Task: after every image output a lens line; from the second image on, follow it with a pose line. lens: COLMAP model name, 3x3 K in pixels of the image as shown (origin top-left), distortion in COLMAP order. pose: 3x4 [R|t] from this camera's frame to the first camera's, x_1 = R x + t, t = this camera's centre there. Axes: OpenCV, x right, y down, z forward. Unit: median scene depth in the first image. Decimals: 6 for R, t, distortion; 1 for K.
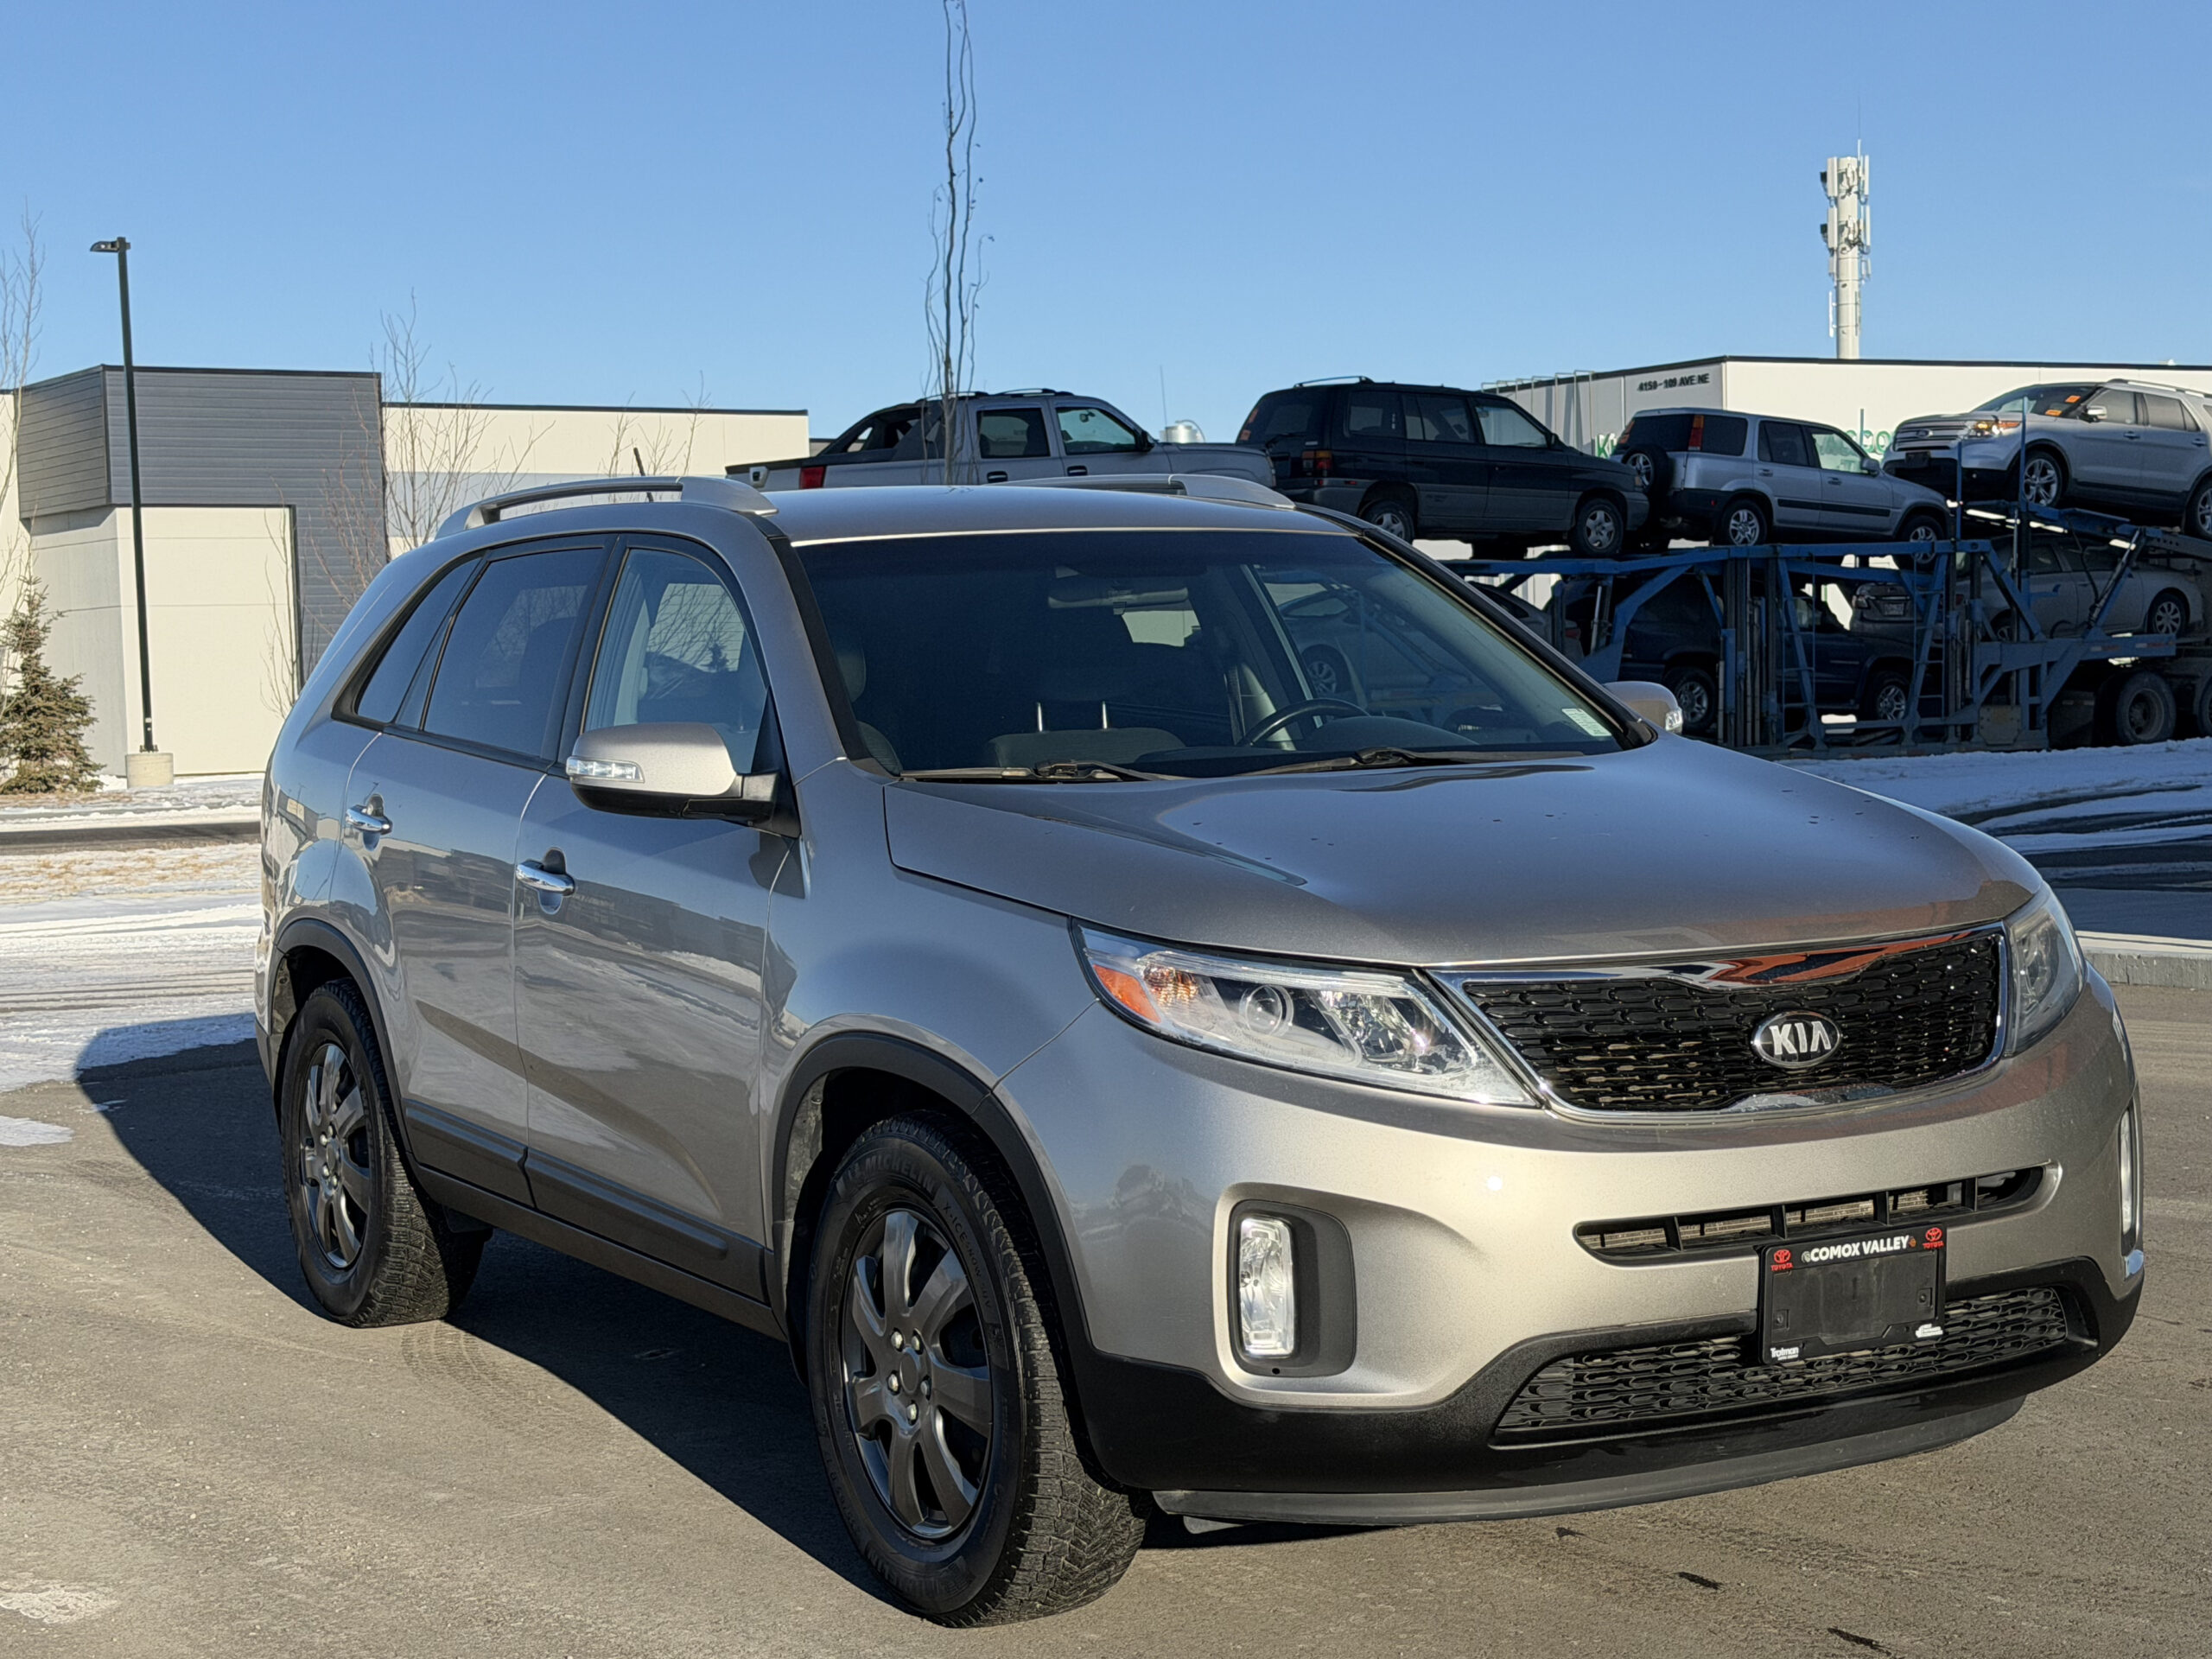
lens RADIAL K [[3520.3, 0, 1106.0], [0, 3520.3, 829.5], [0, 0, 1]] dist [0.164720, 0.016252]
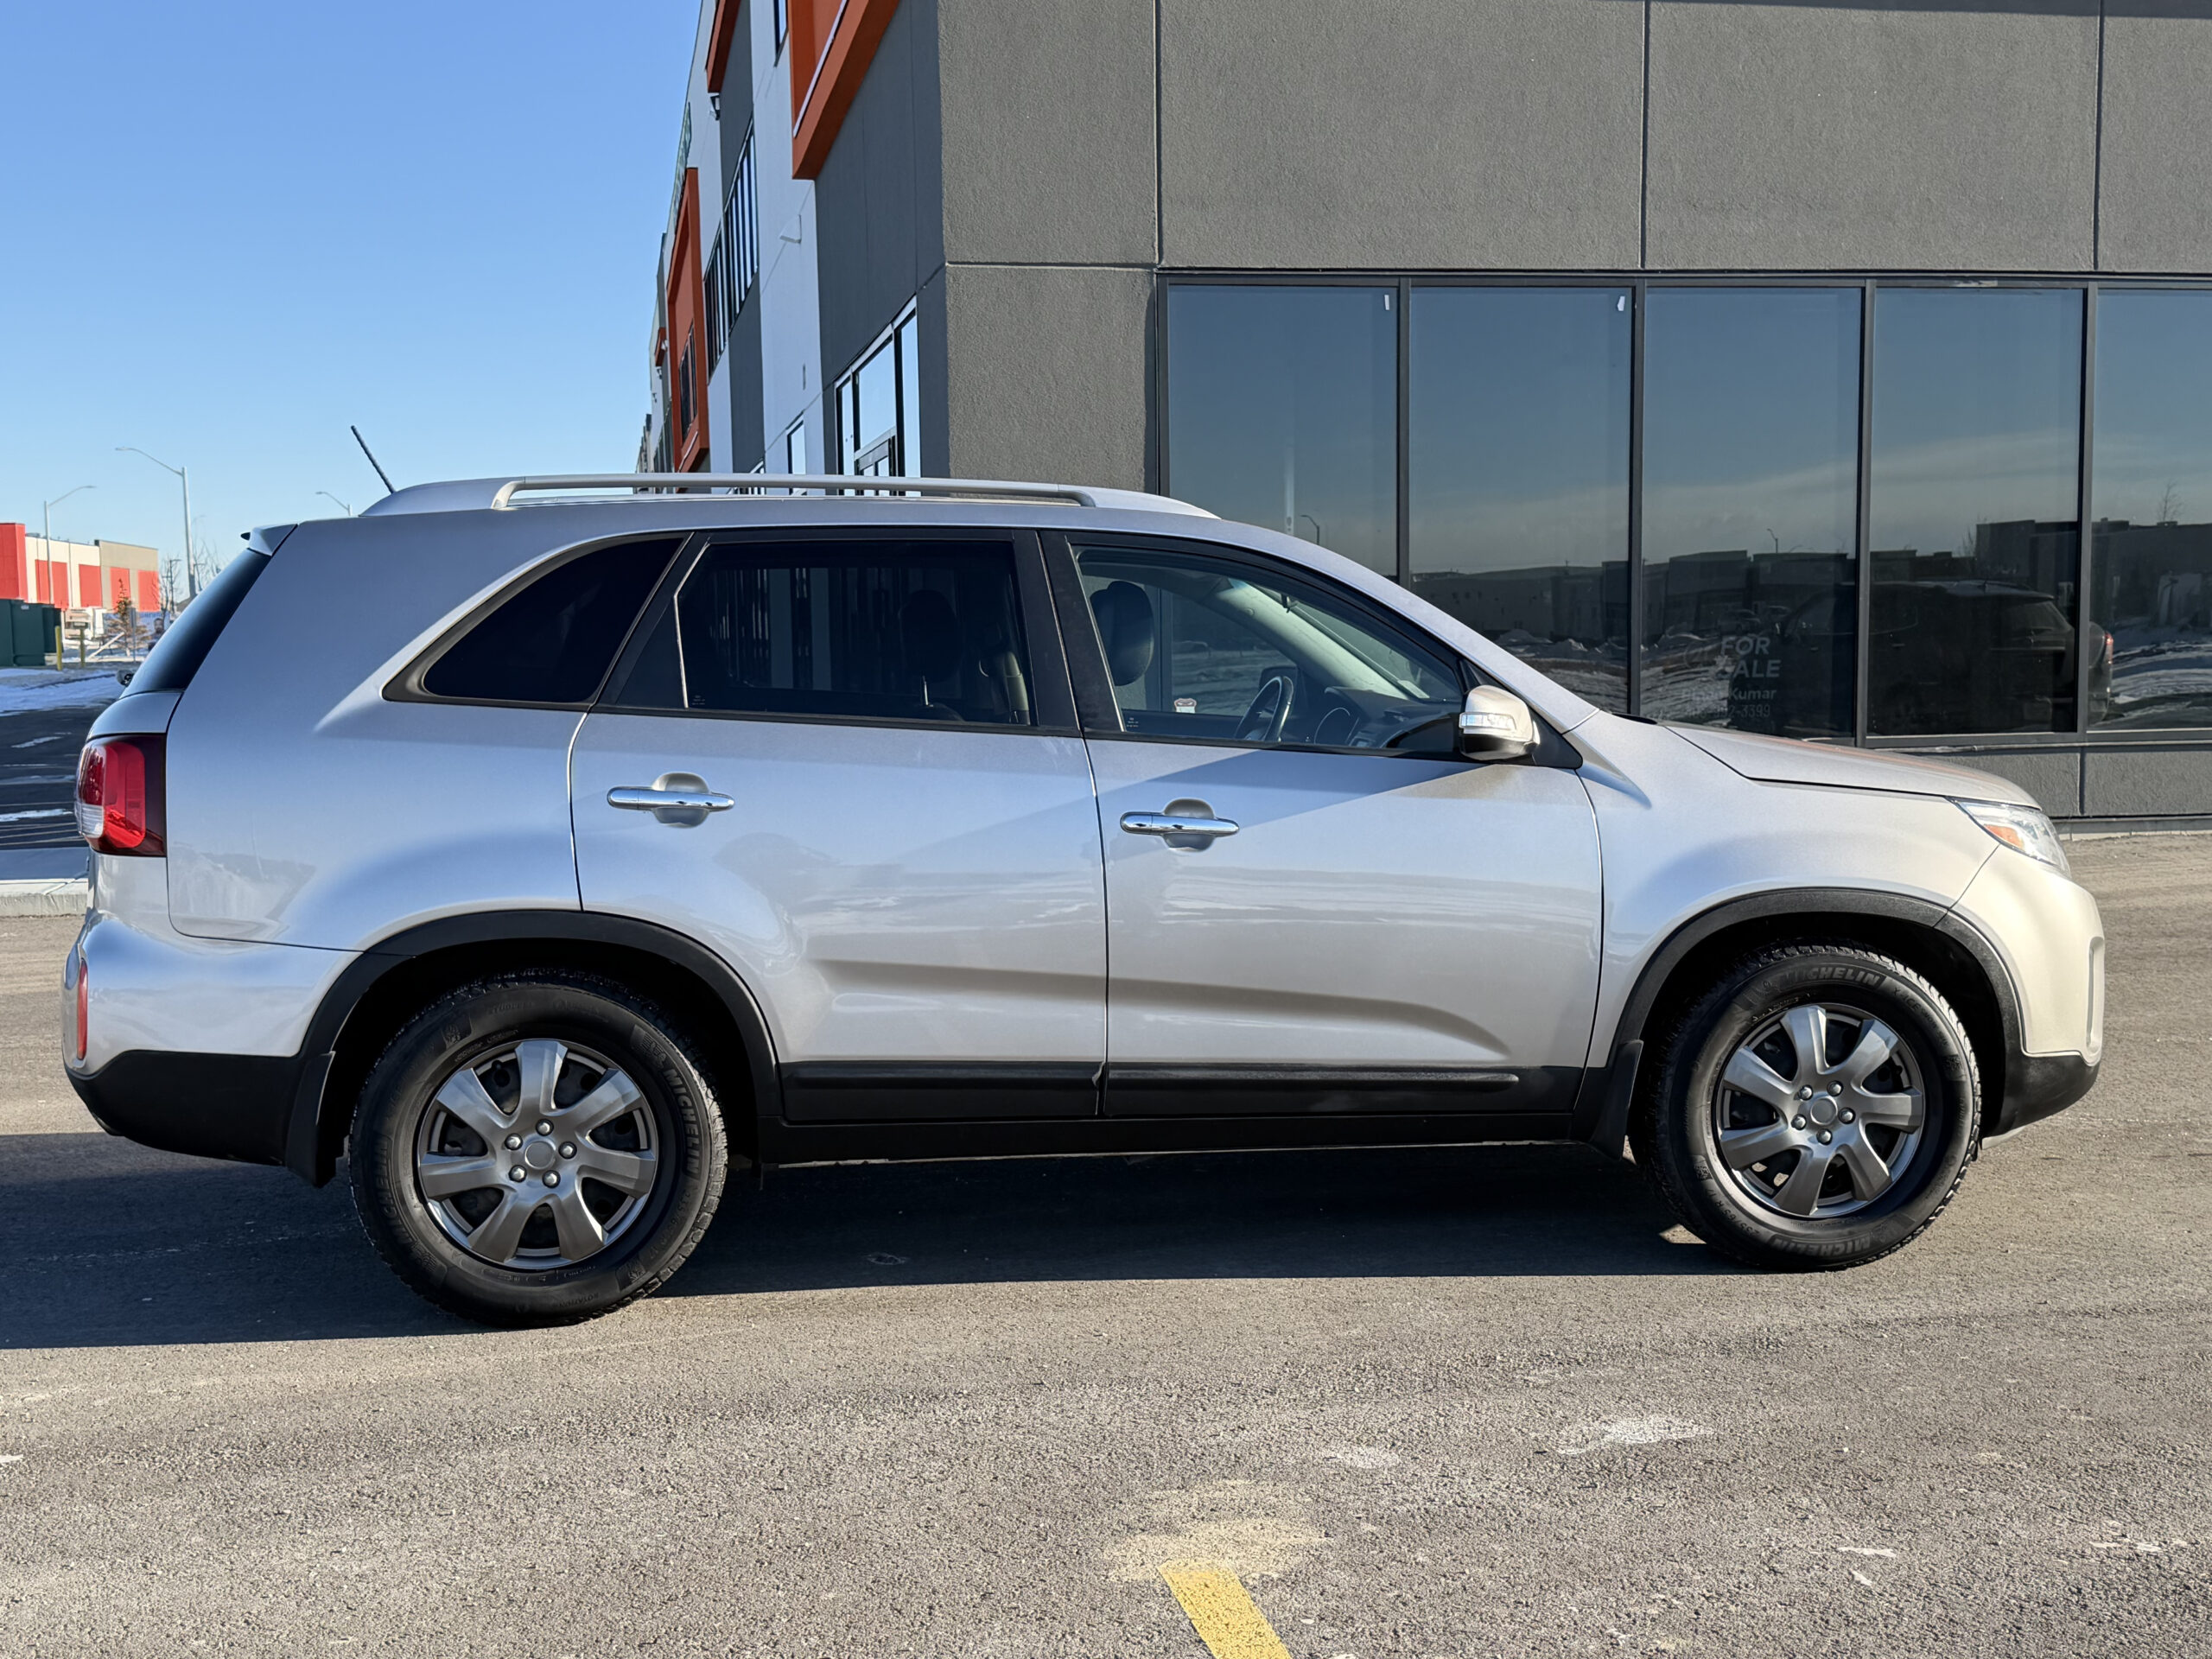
lens RADIAL K [[2533.8, 0, 1106.0], [0, 2533.8, 829.5], [0, 0, 1]] dist [0.207073, -0.464832]
pose [[0.361189, -0.054820, 0.930880, -0.164111], [0.047291, 0.998063, 0.040427, -0.003364], [-0.931293, 0.029420, 0.363082, 0.123298]]
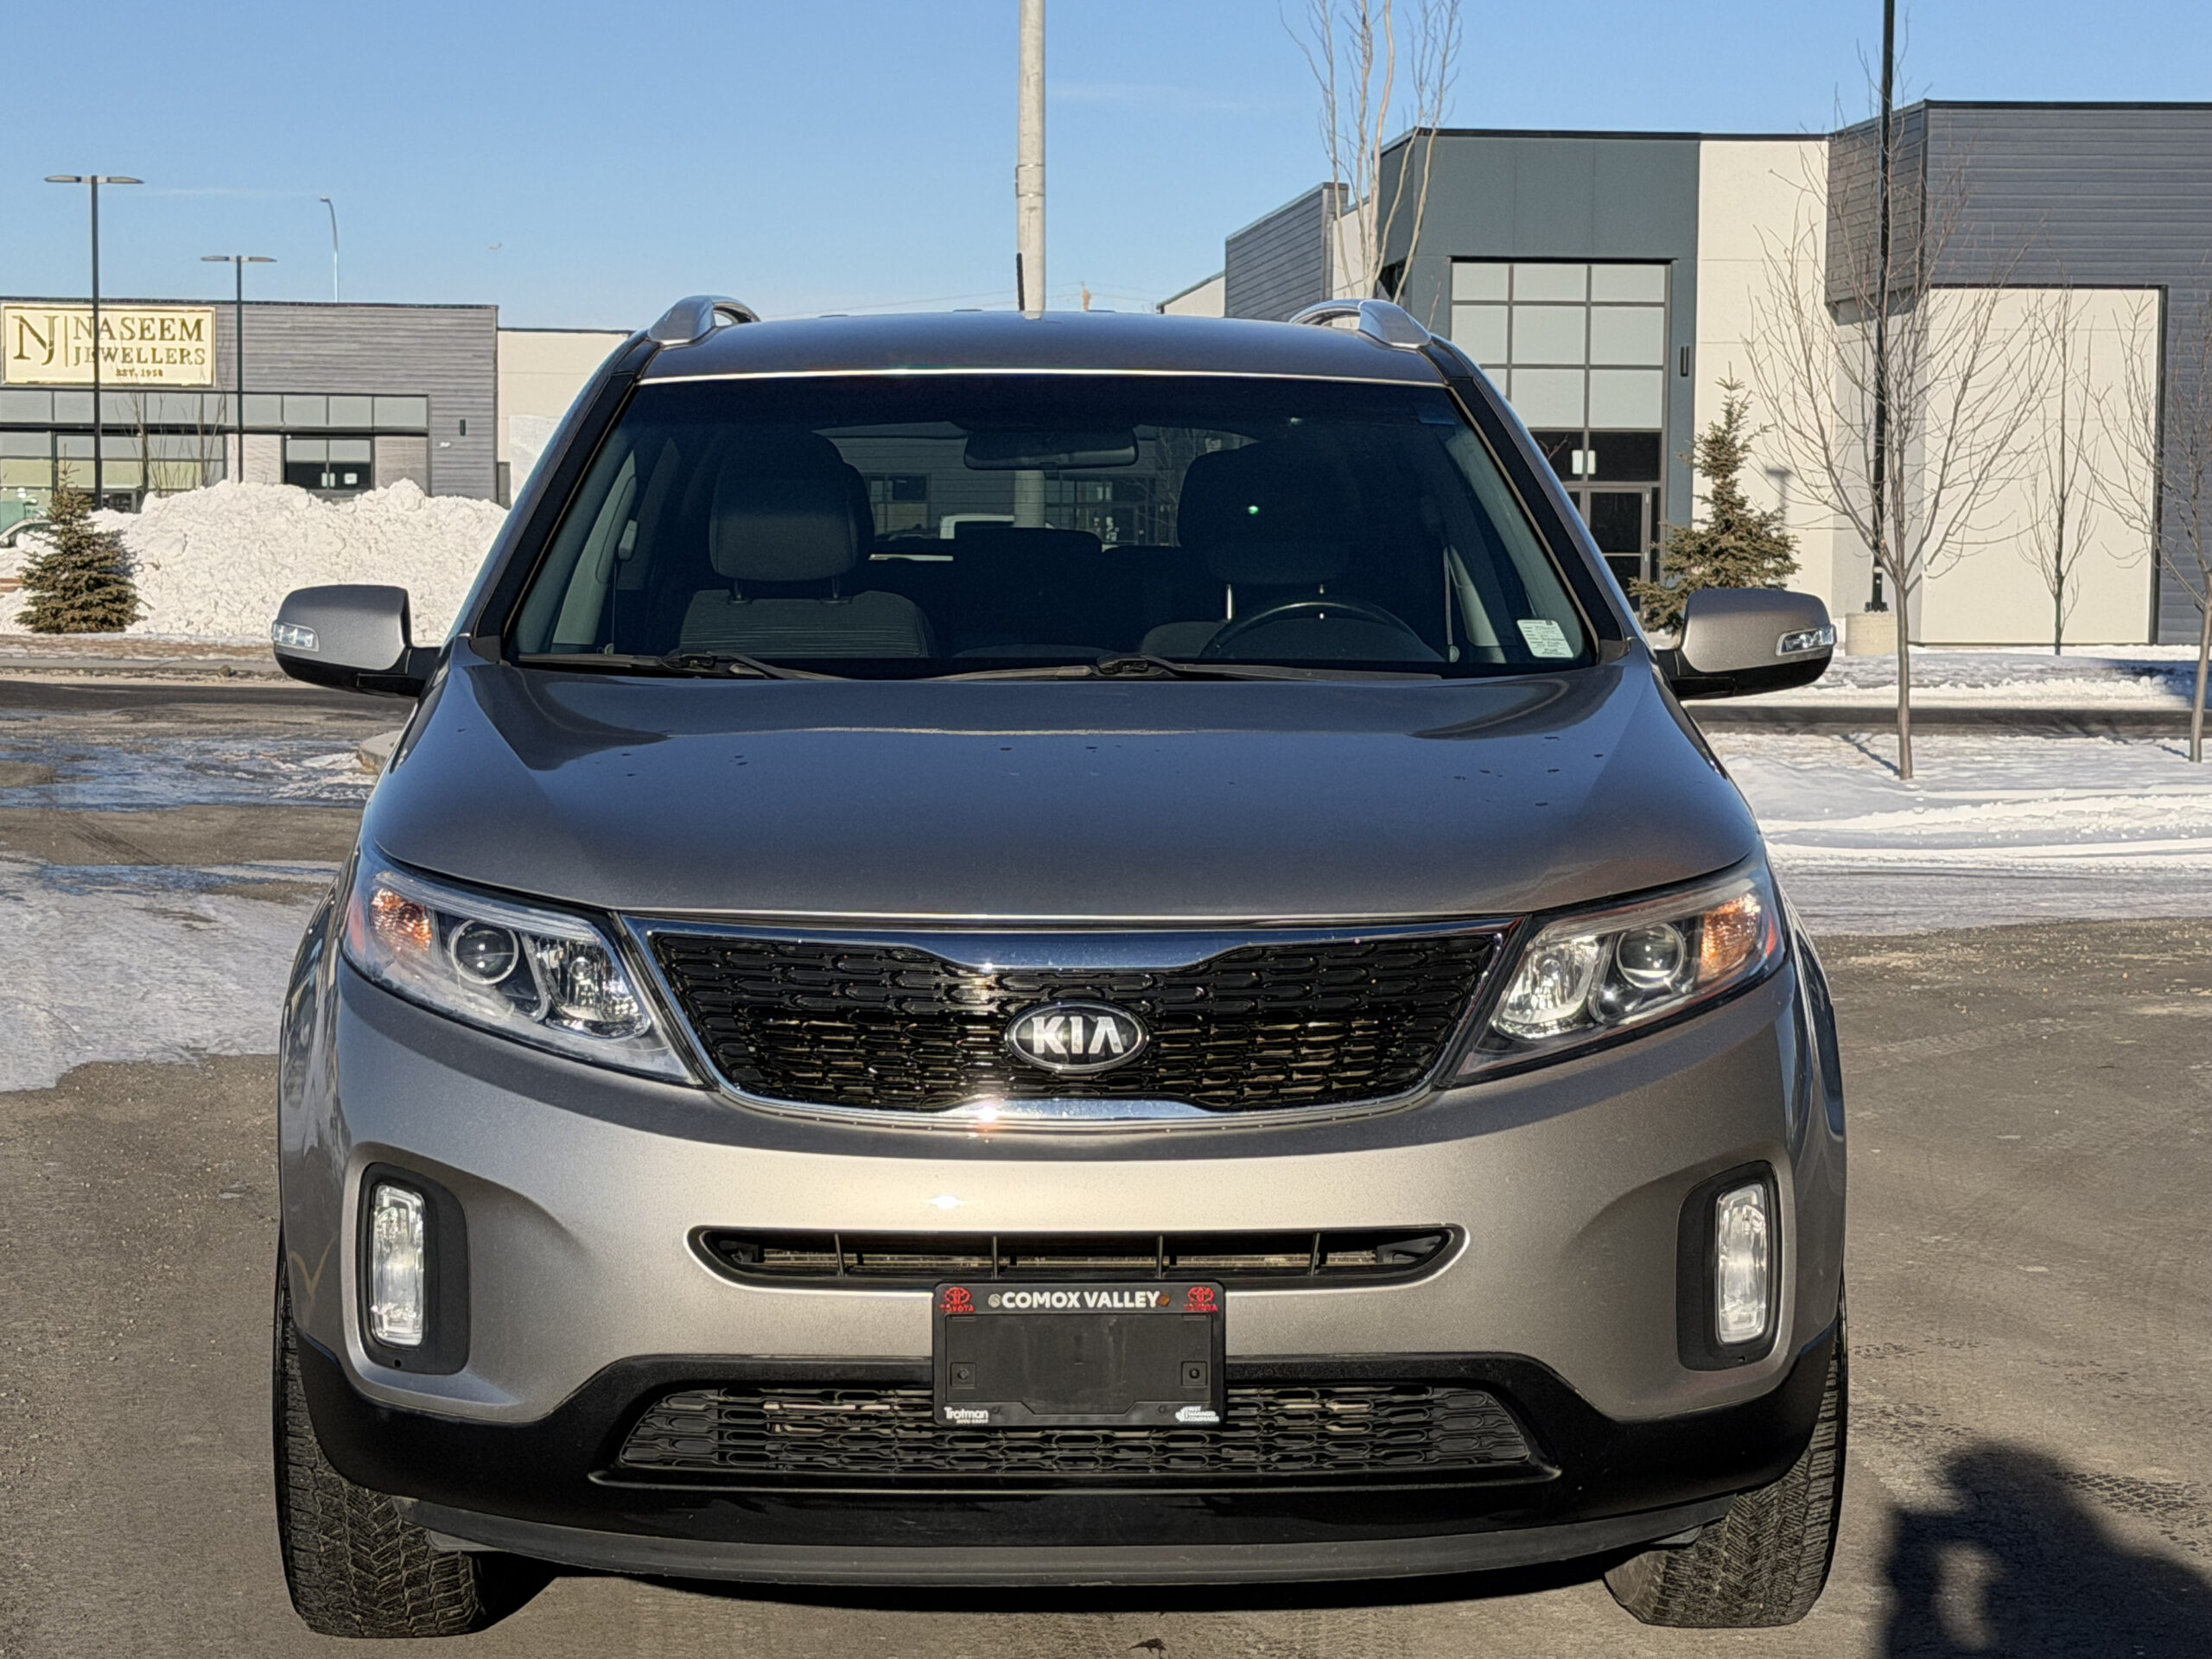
lens RADIAL K [[4855.8, 0, 1106.0], [0, 4855.8, 829.5], [0, 0, 1]] dist [0.041961, 0.190673]
pose [[0.874721, 0.063663, -0.480428, 0.095013], [-0.053050, 0.997955, 0.035654, -0.003522], [0.481715, -0.005700, 0.876309, 0.005592]]
